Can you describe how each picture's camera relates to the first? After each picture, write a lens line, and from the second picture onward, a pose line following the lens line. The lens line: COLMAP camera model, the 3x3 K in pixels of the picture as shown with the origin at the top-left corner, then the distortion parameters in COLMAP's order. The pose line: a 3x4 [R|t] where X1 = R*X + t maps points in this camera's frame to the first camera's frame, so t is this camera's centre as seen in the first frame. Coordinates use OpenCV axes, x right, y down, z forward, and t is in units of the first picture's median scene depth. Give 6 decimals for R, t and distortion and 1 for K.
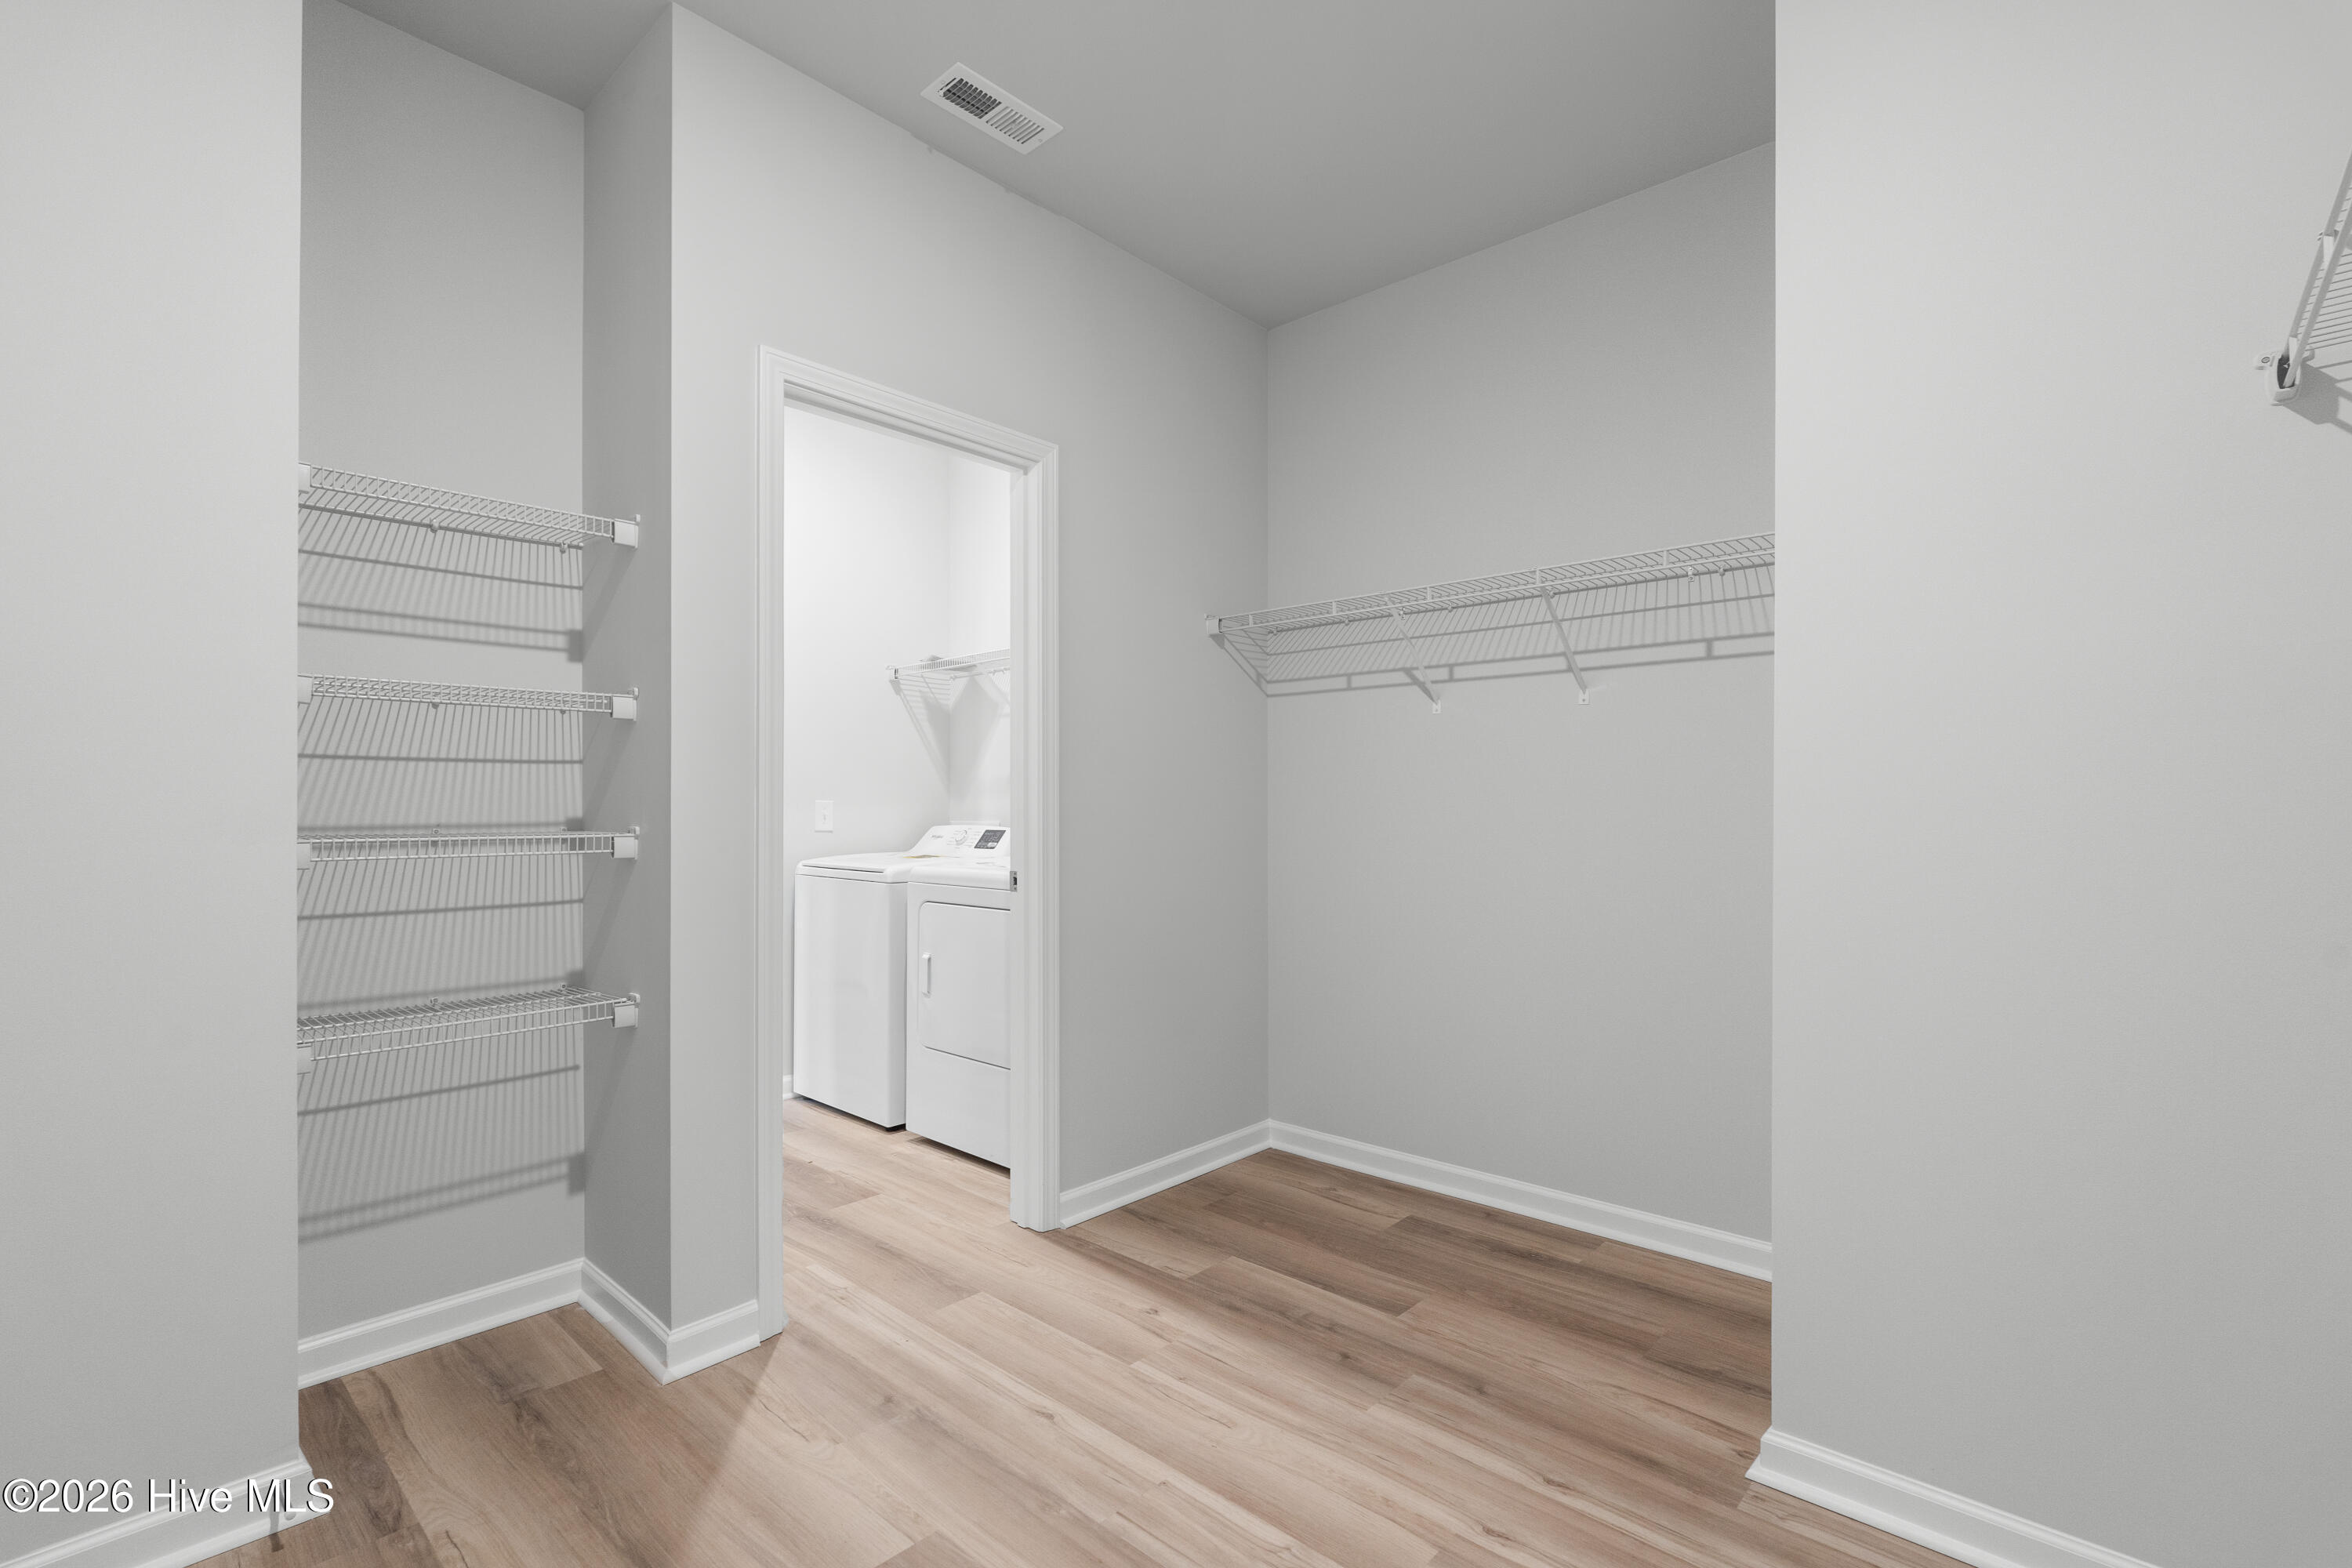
lens RADIAL K [[1067.0, 0, 1171.0], [0, 1067.0, 809.7], [0, 0, 1]] dist [-0.001797, -0.000006]
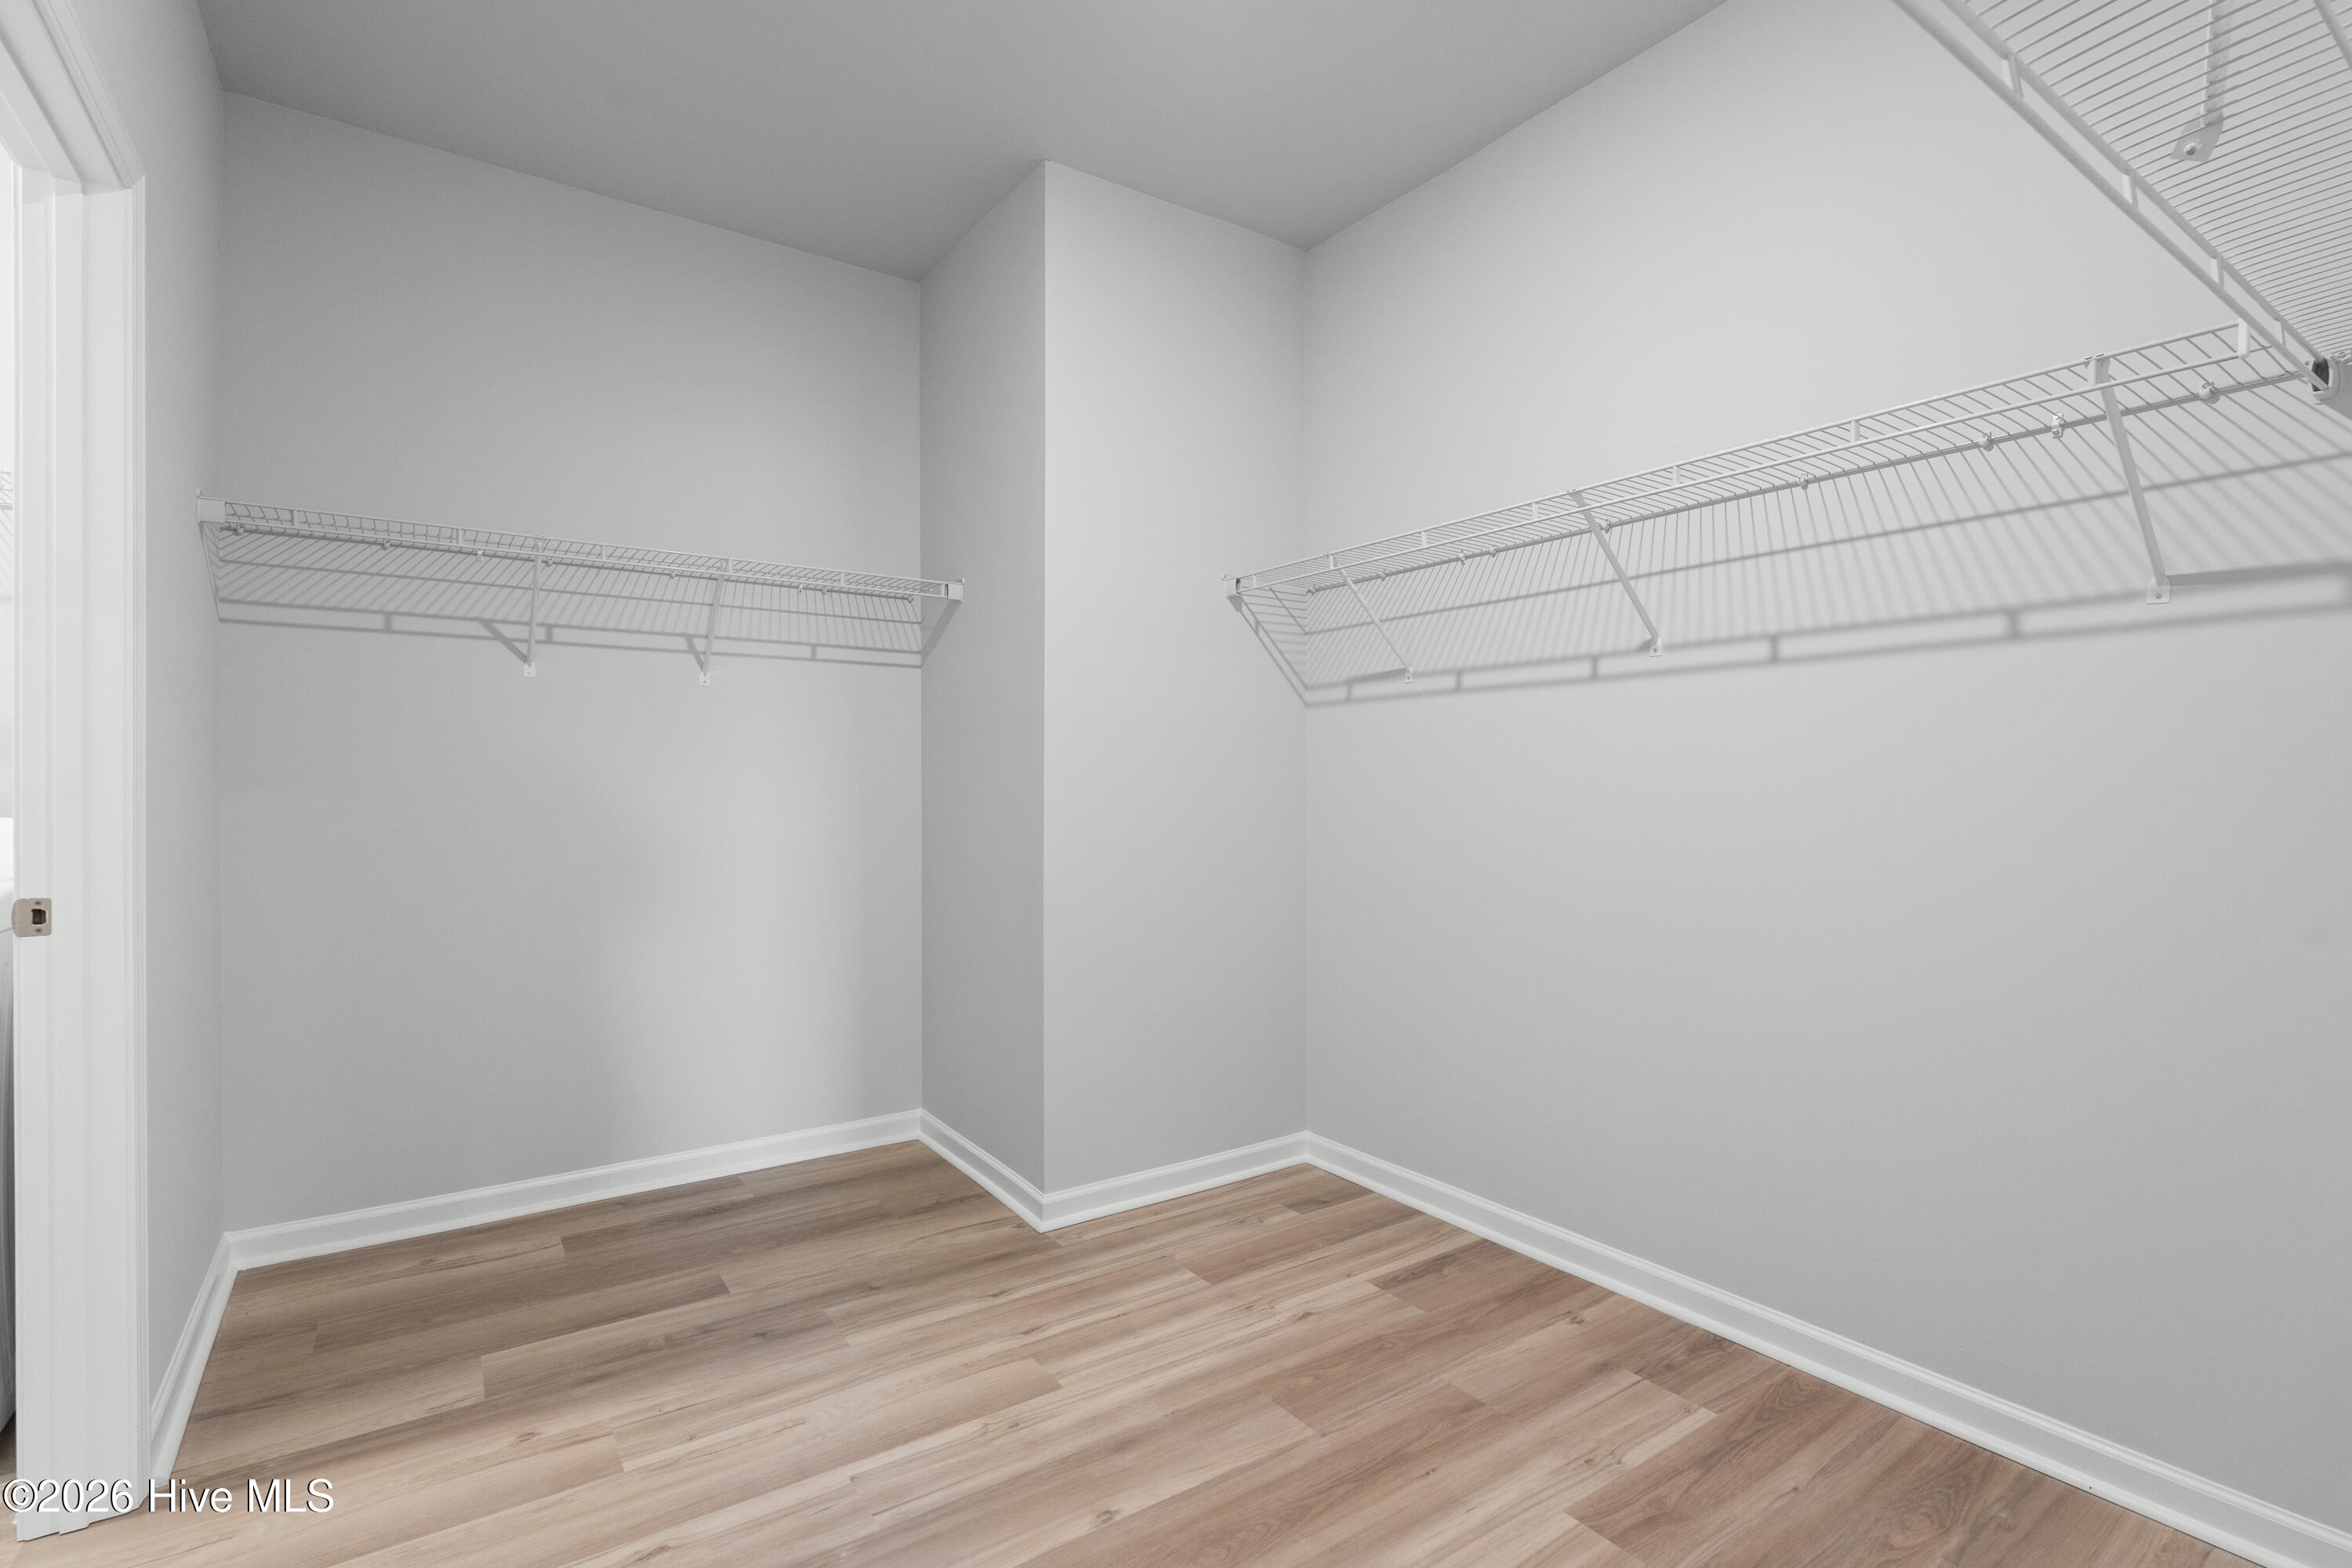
lens RADIAL K [[1071.4, 0, 1166.4], [0, 1071.4, 791.4], [0, 0, 1]] dist [-0.002813, -0.000099]
pose [[0.221028, -0.007874, 0.975236, -0.684965], [0.000321, 0.999968, 0.008001, -0.002448], [-0.975267, -0.001456, 0.221023, 0.389017]]
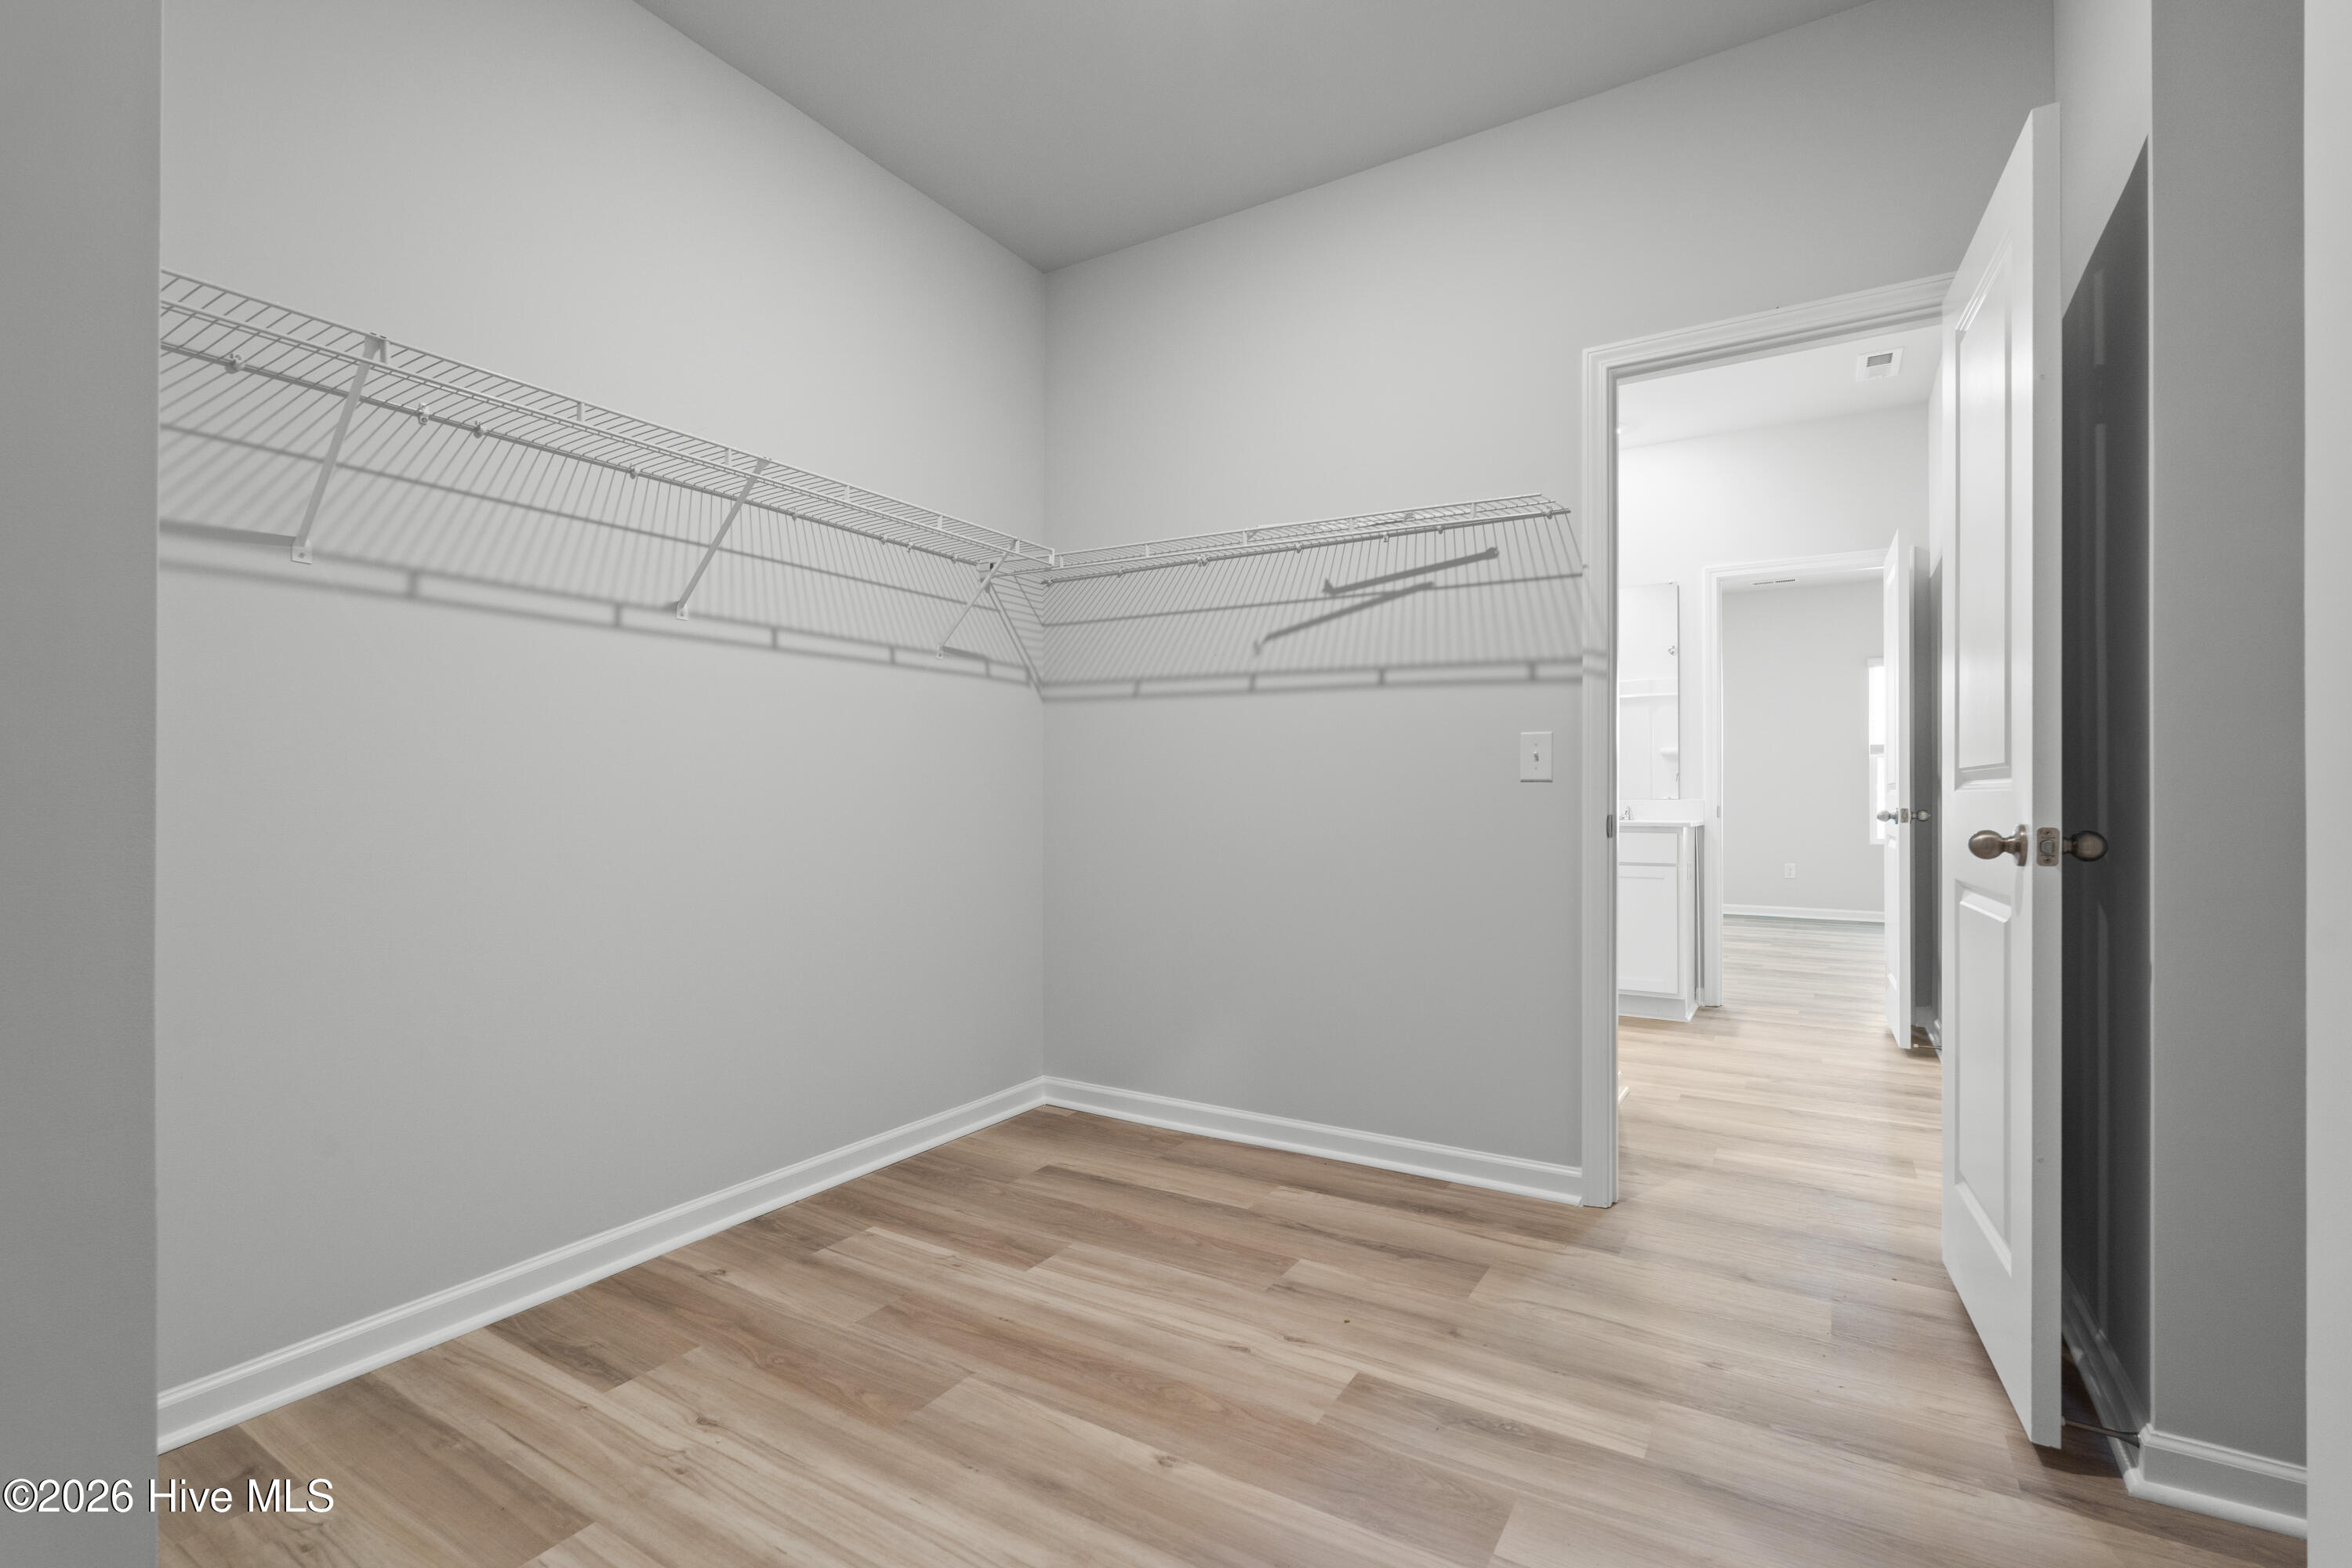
lens RADIAL K [[1071.4, 0, 1166.4], [0, 1071.4, 791.4], [0, 0, 1]] dist [-0.002813, -0.000099]
pose [[-0.982516, 0.000131, -0.186180, 0.135645], [0.000910, 0.999991, -0.004102, 0.057937], [0.186178, -0.004200, -0.982507, 1.273949]]
